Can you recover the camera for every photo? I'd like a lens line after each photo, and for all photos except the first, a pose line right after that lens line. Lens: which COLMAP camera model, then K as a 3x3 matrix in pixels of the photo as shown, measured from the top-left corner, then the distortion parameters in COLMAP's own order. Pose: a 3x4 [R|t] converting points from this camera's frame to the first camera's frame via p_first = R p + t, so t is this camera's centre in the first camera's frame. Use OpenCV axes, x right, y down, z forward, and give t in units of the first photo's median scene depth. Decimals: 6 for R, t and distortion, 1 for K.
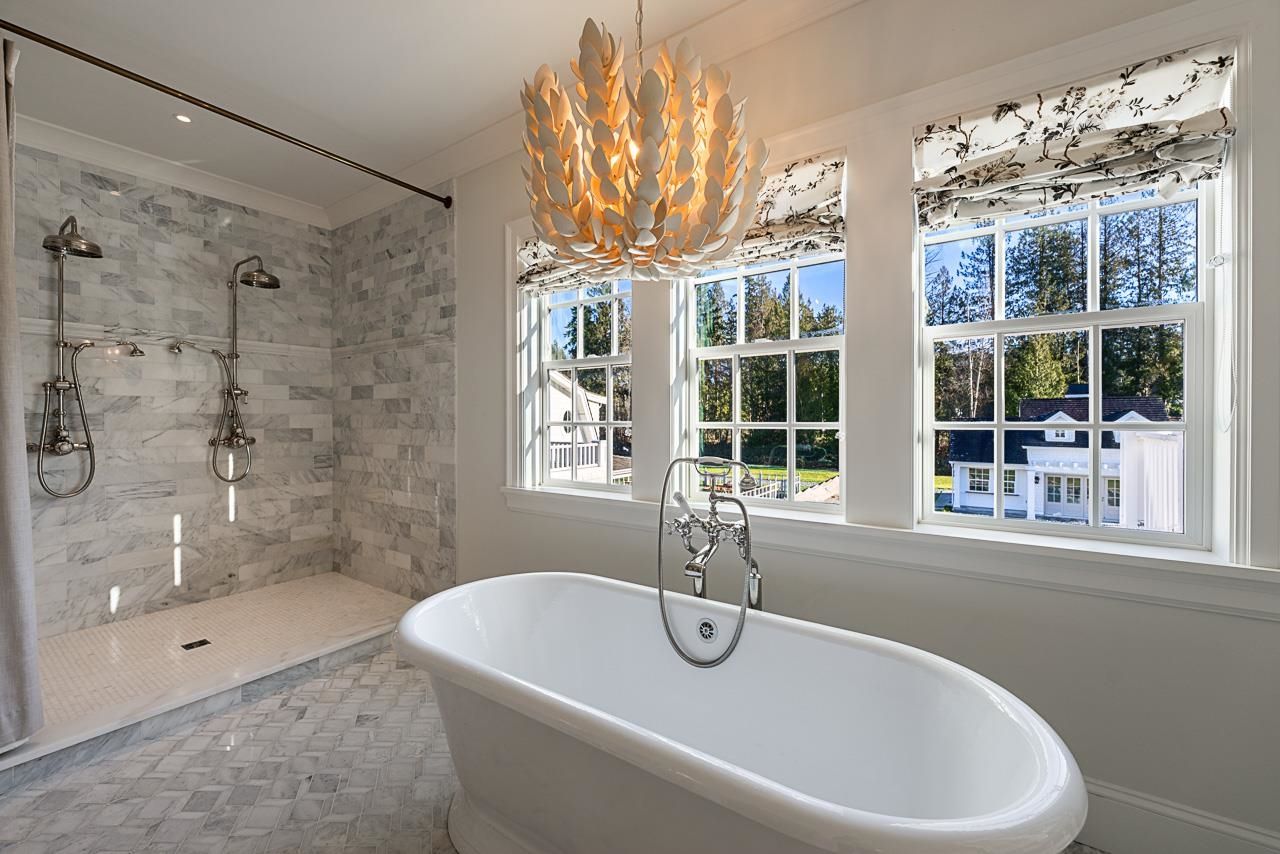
lens RADIAL K [[508.8, 0, 640.5], [0, 508.8, 423.3], [0, 0, 1]] dist [-0.001817, -0.000494]
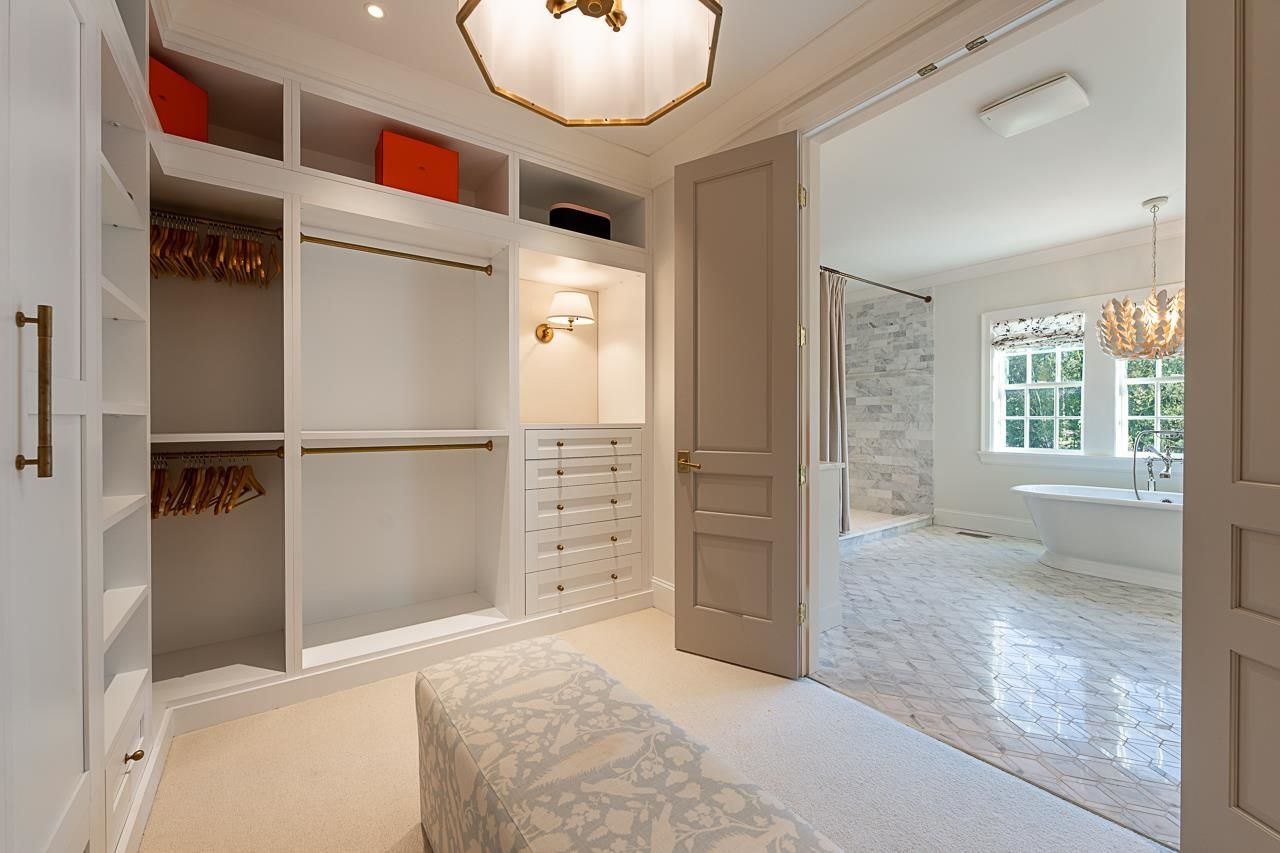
lens RADIAL K [[508.8, 0, 638.5], [0, 508.8, 426.0], [0, 0, 1]] dist [-0.001817, -0.000494]
pose [[0.939619, 0.002147, -0.342215, -0.700630], [-0.000797, 0.999991, 0.004087, 0.020452], [0.342221, -0.003568, 0.939613, -1.054895]]
